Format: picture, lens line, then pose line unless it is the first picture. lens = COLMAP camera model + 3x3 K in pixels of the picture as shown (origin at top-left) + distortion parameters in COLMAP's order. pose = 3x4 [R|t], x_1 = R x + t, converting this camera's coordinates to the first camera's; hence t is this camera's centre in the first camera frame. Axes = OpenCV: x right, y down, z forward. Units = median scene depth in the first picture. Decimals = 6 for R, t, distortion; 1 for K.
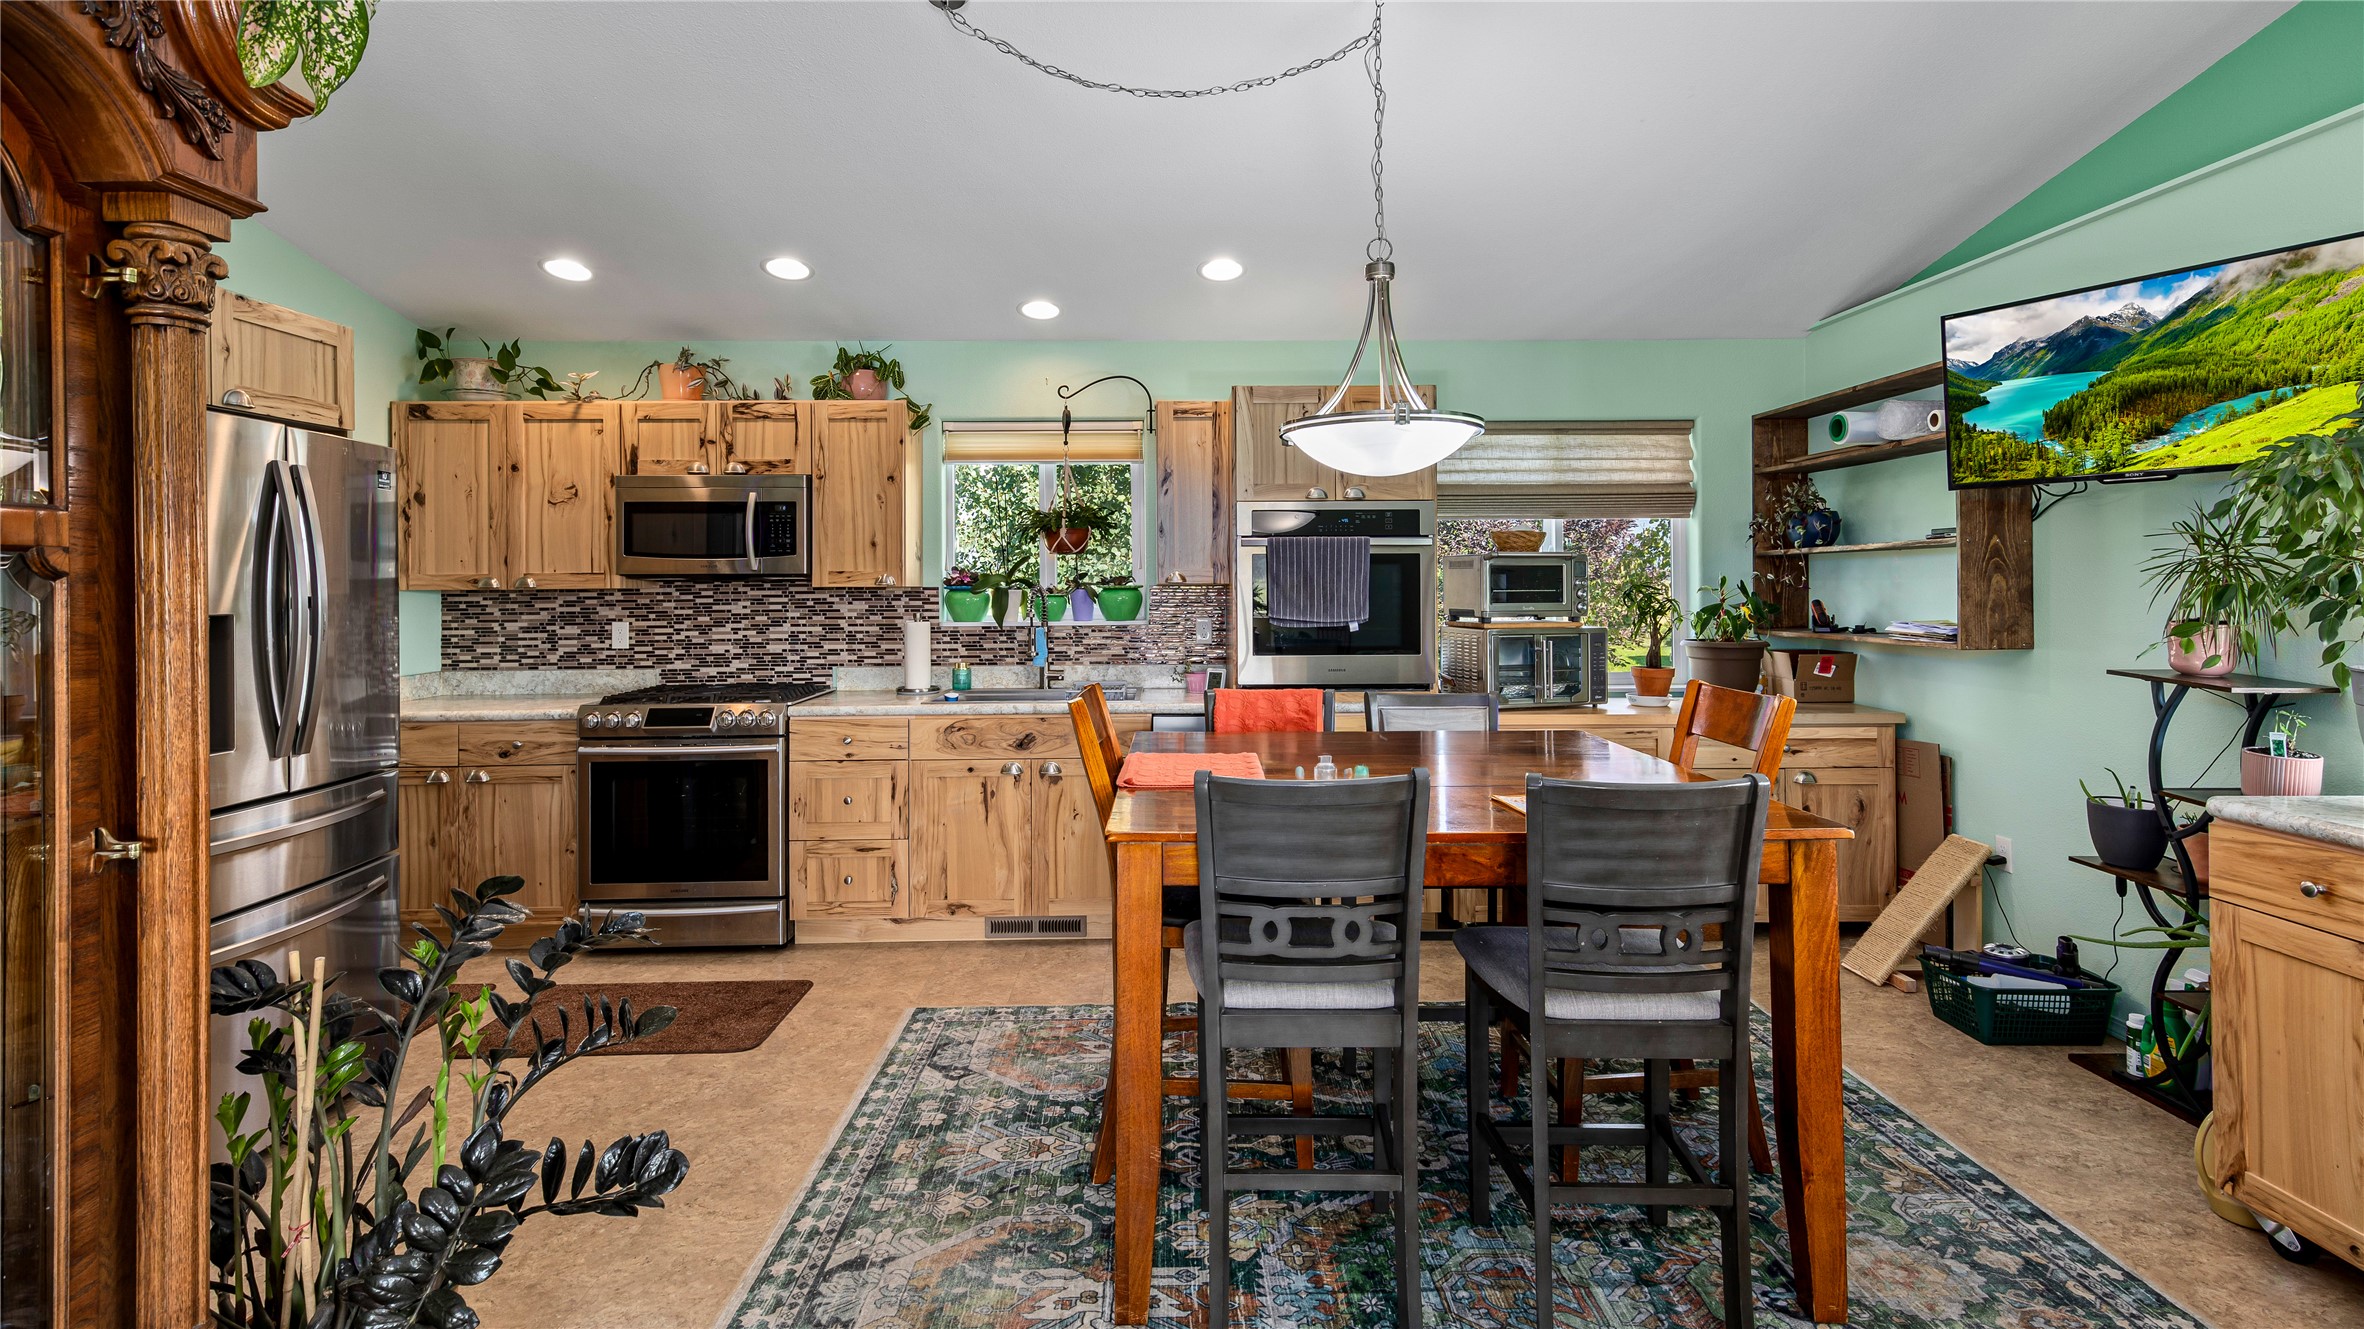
lens RADIAL K [[1104.5, 0, 1184.5], [0, 1104.5, 577.3], [0, 0, 1]] dist [0.016570, 0.000154]
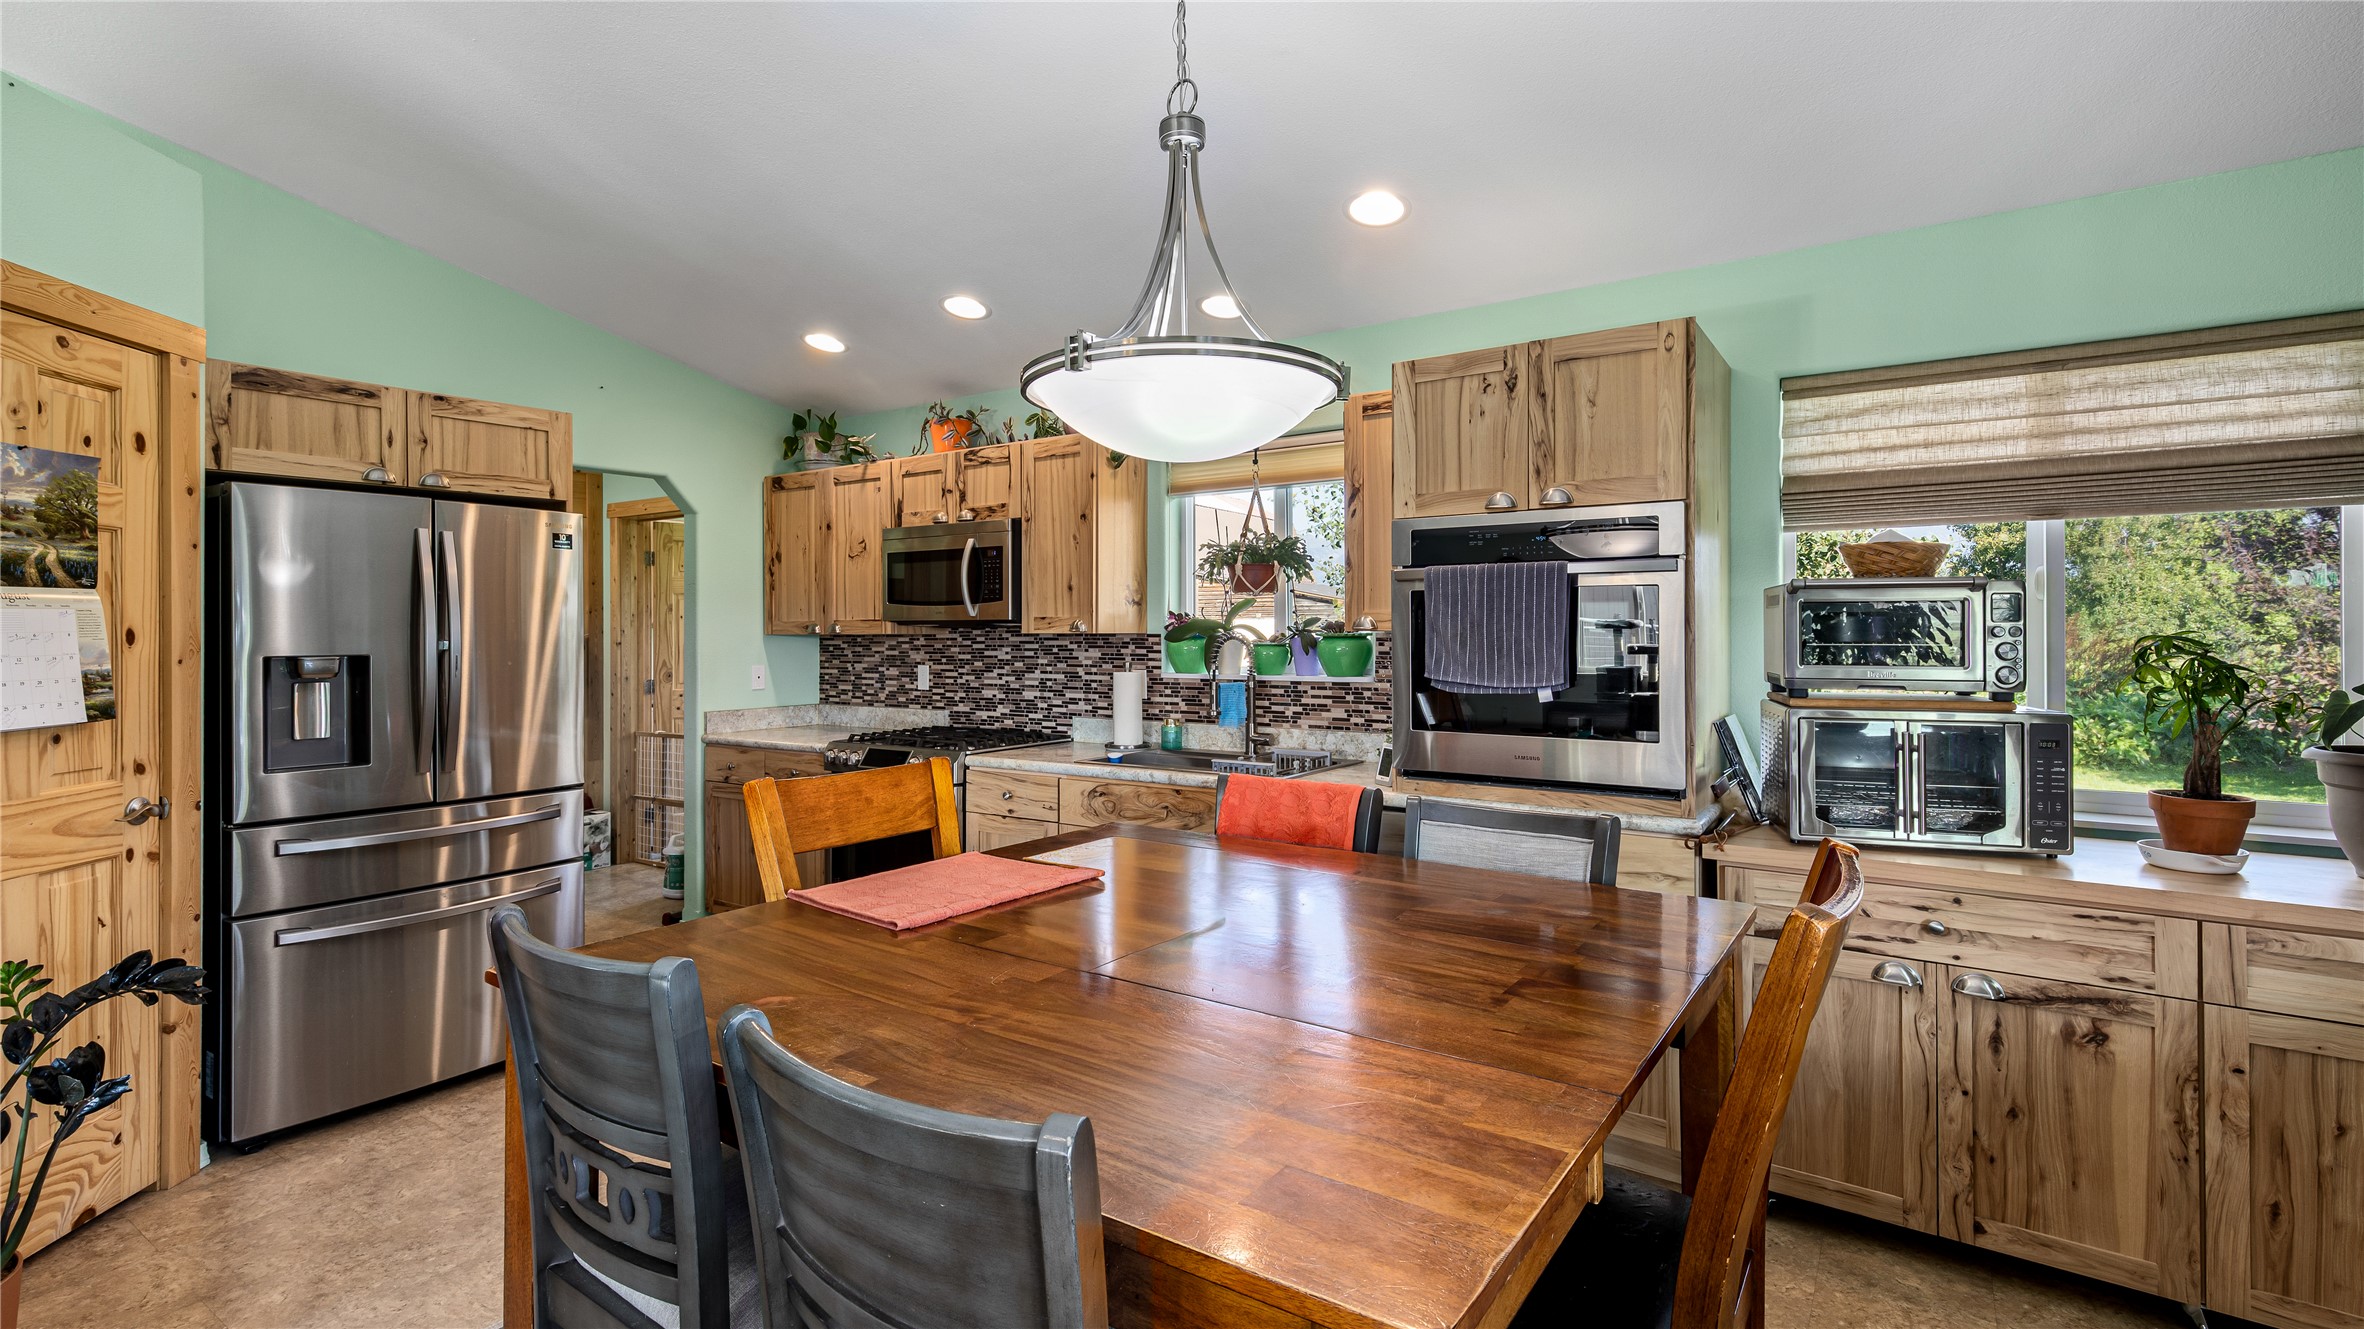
lens RADIAL K [[1085.8, 0, 1185.0], [0, 1085.8, 634.3], [0, 0, 1]] dist [0.014530, -0.000012]
pose [[0.816486, 0.004379, -0.577349, 0.327176], [0.001303, 0.999955, 0.009427, 0.000726], [0.577364, -0.008449, 0.816443, 0.301573]]
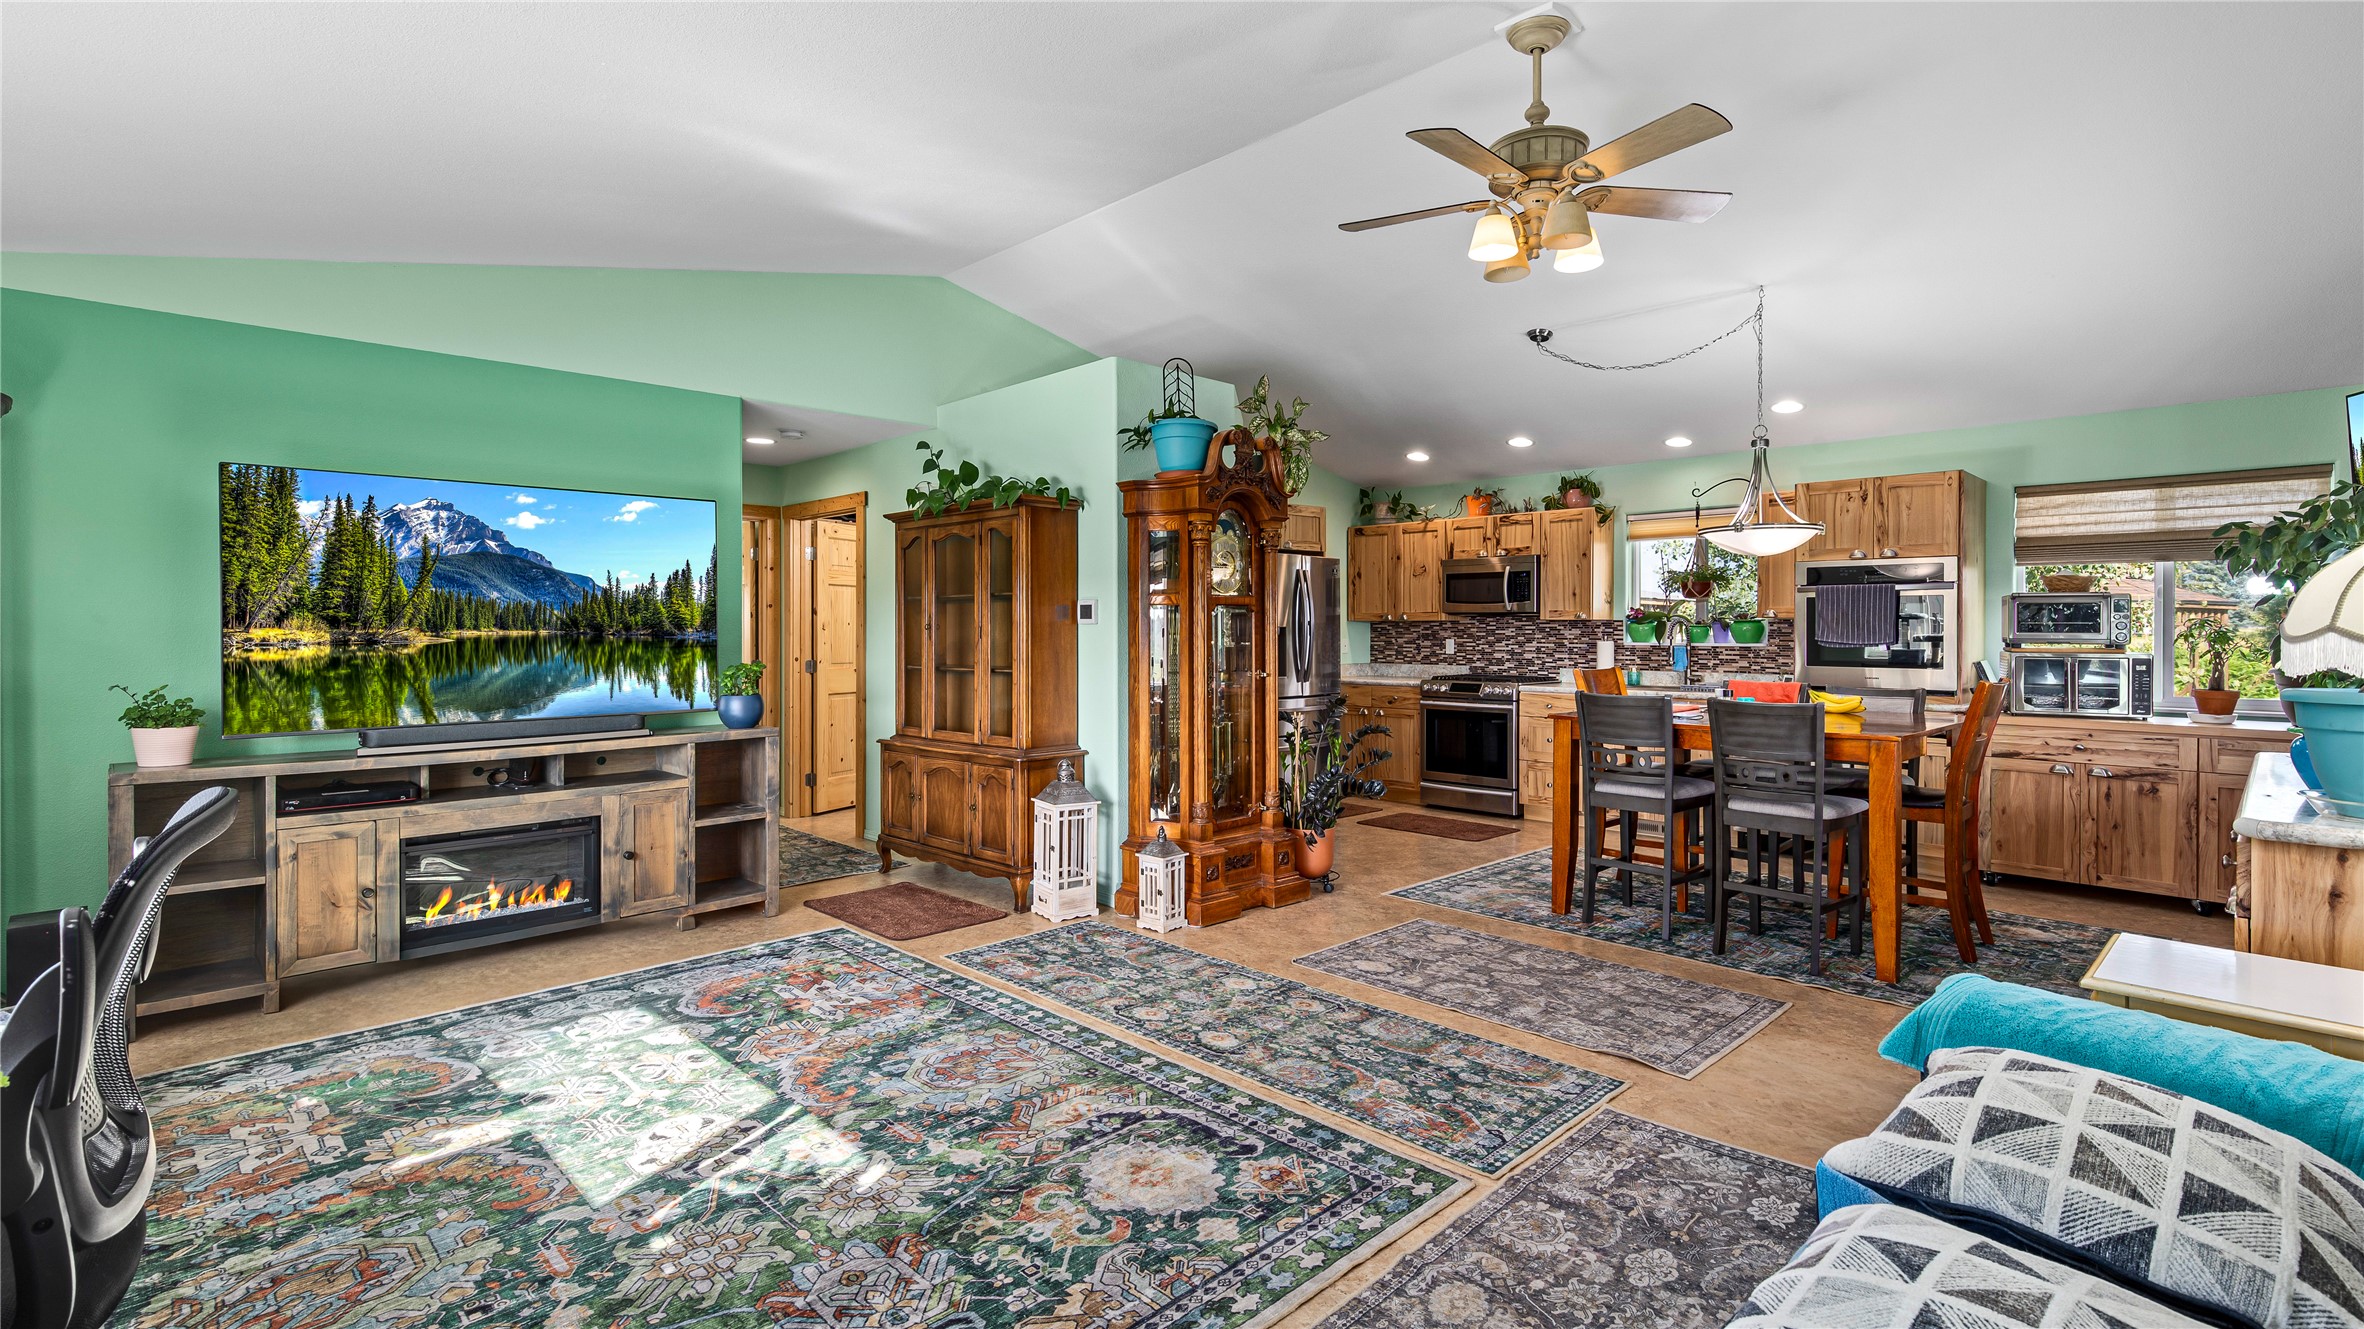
lens RADIAL K [[1085.8, 0, 1185.0], [0, 1085.8, 634.3], [0, 0, 1]] dist [0.014530, -0.000012]
pose [[0.689293, 0.010977, -0.724399, 0.505891], [-0.000265, 0.999889, 0.014899, 0.006483], [0.724482, -0.010078, 0.689220, -0.566506]]
